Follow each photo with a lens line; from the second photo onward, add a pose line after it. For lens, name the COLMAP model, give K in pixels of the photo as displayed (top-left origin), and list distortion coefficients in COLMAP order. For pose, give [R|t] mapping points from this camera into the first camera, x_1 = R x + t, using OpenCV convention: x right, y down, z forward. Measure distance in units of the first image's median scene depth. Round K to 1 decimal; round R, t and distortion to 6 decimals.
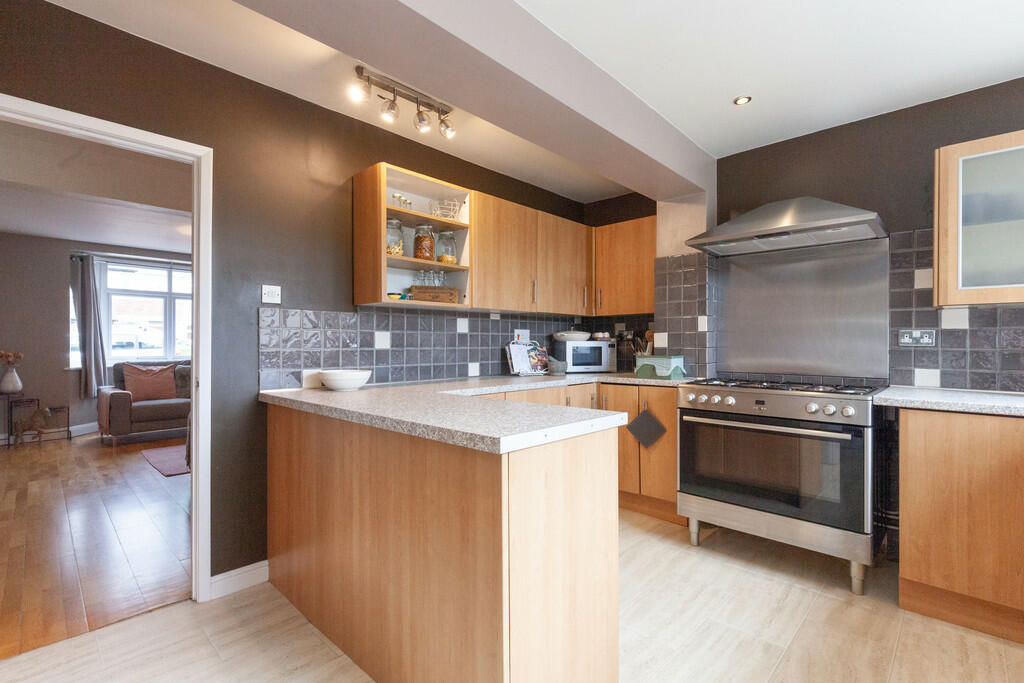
lens RADIAL K [[461.0, 0, 514.2], [0, 461.0, 346.0], [0, 0, 1]] dist [0.002344, 0.000147]
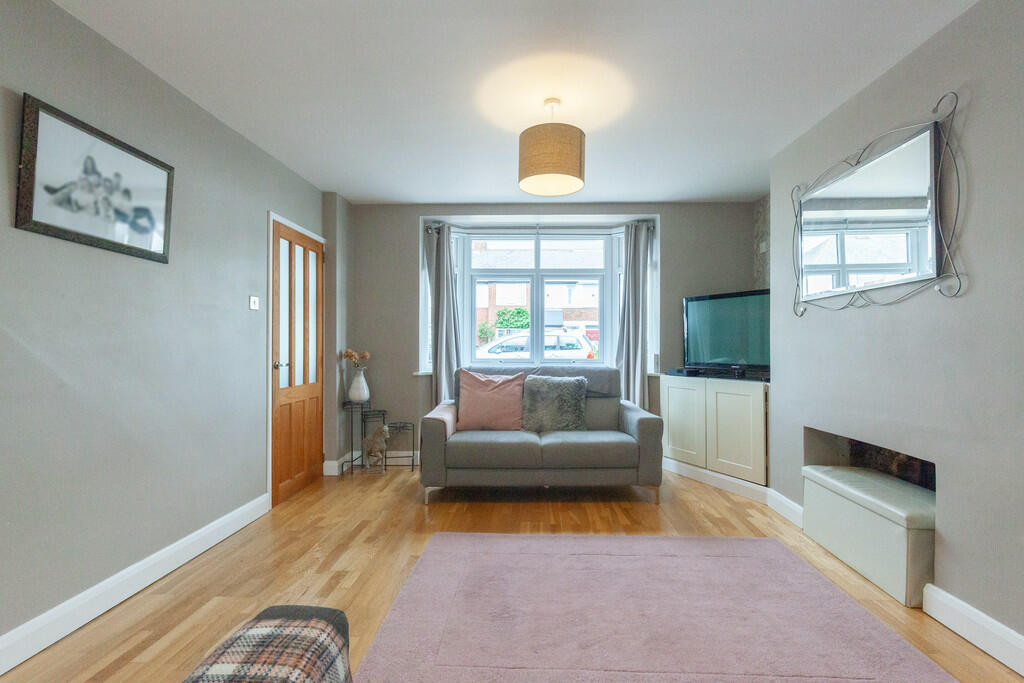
lens RADIAL K [[461.0, 0, 514.2], [0, 461.0, 346.0], [0, 0, 1]] dist [0.002344, 0.000147]
pose [[0.658281, 0.000961, -0.752772, -0.281062], [-0.005577, 0.999978, -0.003601, 0.004946], [0.752752, 0.006569, 0.658272, 0.602467]]
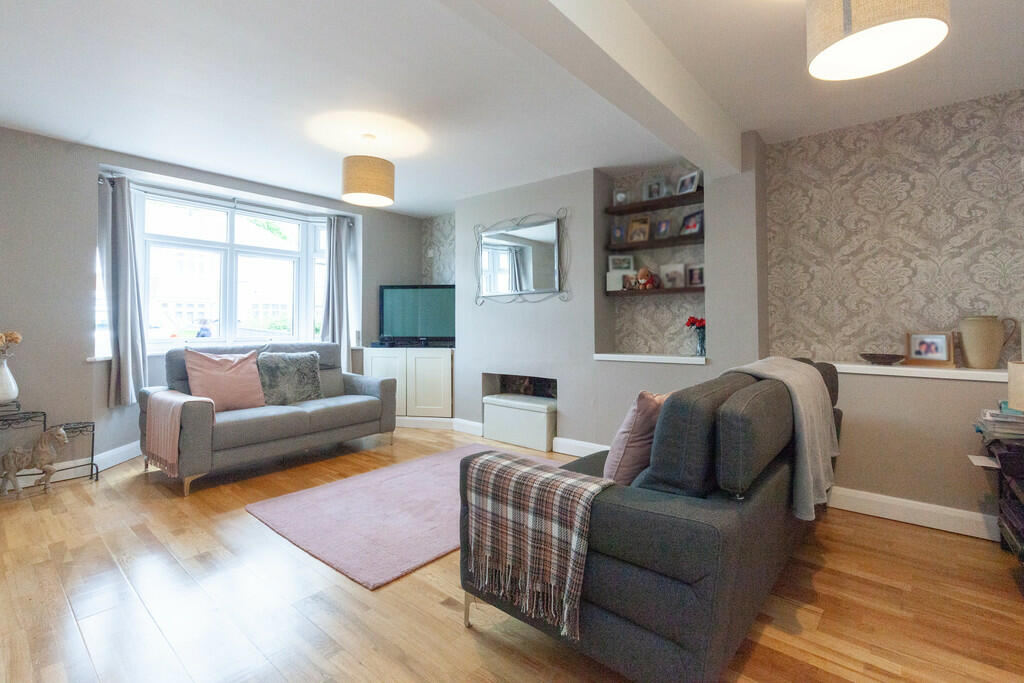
lens RADIAL K [[467.5, 0, 521.3], [0, 467.5, 317.9], [0, 0, 1]] dist [0.003746, 0.000623]
pose [[0.998199, 0.000050, 0.059997, -0.429108], [0.001095, 0.999818, -0.019061, 0.006949], [-0.059987, 0.019092, 0.998017, 0.342081]]
